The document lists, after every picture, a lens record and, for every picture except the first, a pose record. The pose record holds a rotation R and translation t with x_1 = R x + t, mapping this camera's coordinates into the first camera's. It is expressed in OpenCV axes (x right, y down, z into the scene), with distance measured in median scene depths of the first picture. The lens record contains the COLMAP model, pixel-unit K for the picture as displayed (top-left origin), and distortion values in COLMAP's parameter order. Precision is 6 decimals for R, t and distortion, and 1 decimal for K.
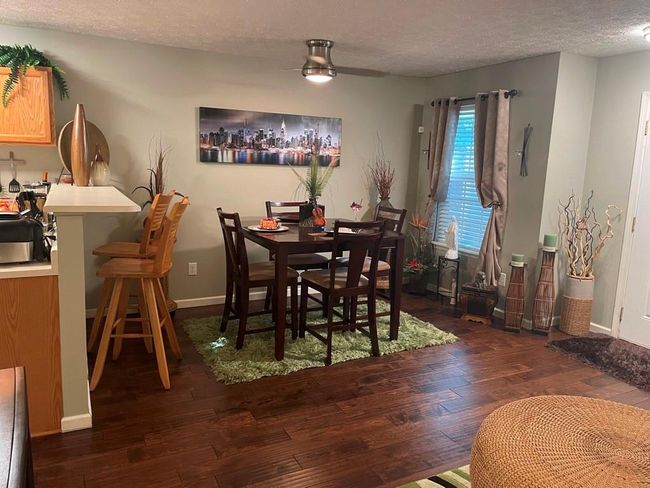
lens RADIAL K [[494.0, 0, 325.0], [0, 494.0, 244.0], [0, 0, 1]] dist [0.078124, -0.137554]
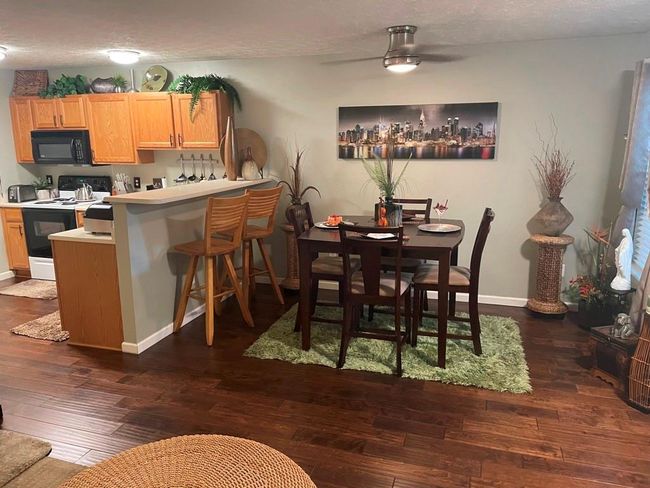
lens RADIAL K [[494.0, 0, 325.0], [0, 494.0, 244.0], [0, 0, 1]] dist [0.078124, -0.137554]
pose [[0.698810, 0.109841, -0.706824, 0.504262], [-0.087598, 0.993843, 0.067839, -0.049713], [0.709923, 0.014510, 0.704129, 0.219553]]
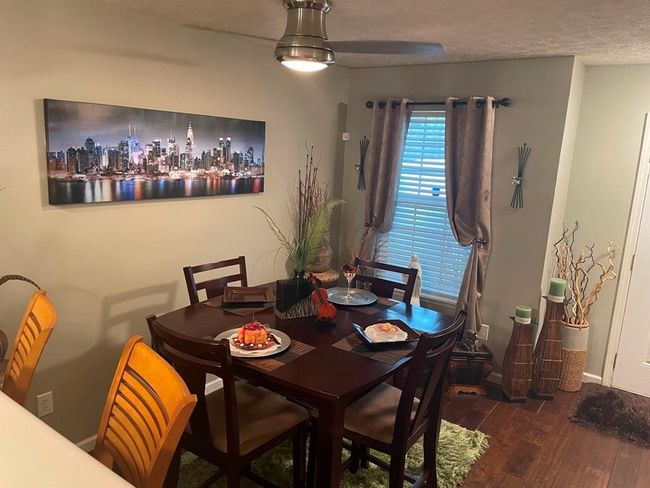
lens RADIAL K [[494.0, 0, 325.0], [0, 494.0, 244.0], [0, 0, 1]] dist [0.078124, -0.137554]
pose [[0.891290, -0.078934, 0.446510, -0.229193], [0.058317, 0.996508, 0.059754, -0.138028], [-0.449668, -0.027219, 0.892781, 0.403991]]
